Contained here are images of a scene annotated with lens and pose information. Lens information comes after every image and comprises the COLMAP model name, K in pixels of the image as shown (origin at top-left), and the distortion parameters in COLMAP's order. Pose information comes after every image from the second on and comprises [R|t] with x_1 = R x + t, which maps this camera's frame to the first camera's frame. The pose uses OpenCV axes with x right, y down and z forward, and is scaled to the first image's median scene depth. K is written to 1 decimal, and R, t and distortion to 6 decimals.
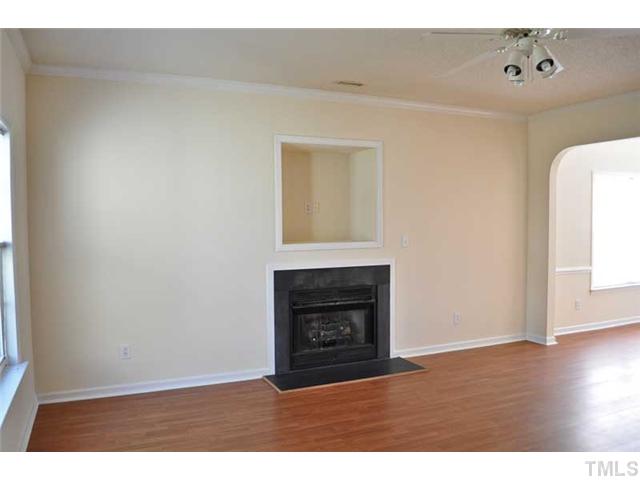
lens RADIAL K [[512.8, 0, 320.0], [0, 512.8, 240.0], [0, 0, 1]] dist [-0.064417, 0.003955]
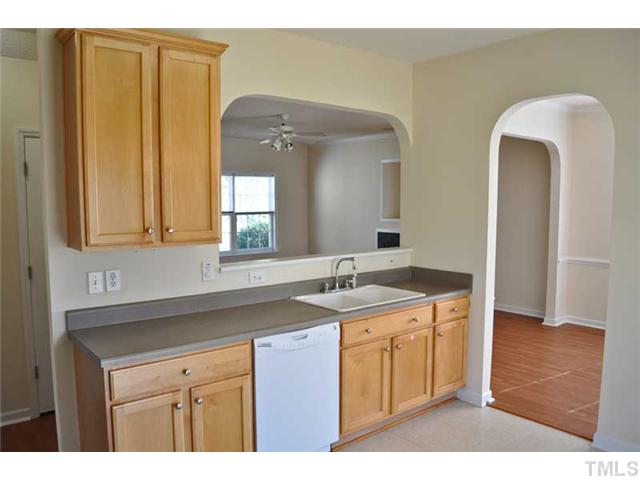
lens RADIAL K [[506.6, 0, 320.0], [0, 506.6, 240.0], [0, 0, 1]] dist [-0.086539, 0.009606]
pose [[0.264993, 0.088981, -0.960136, 1.318074], [-0.033531, 0.995981, 0.083049, -0.047158], [0.963667, 0.010187, 0.266911, 0.233685]]
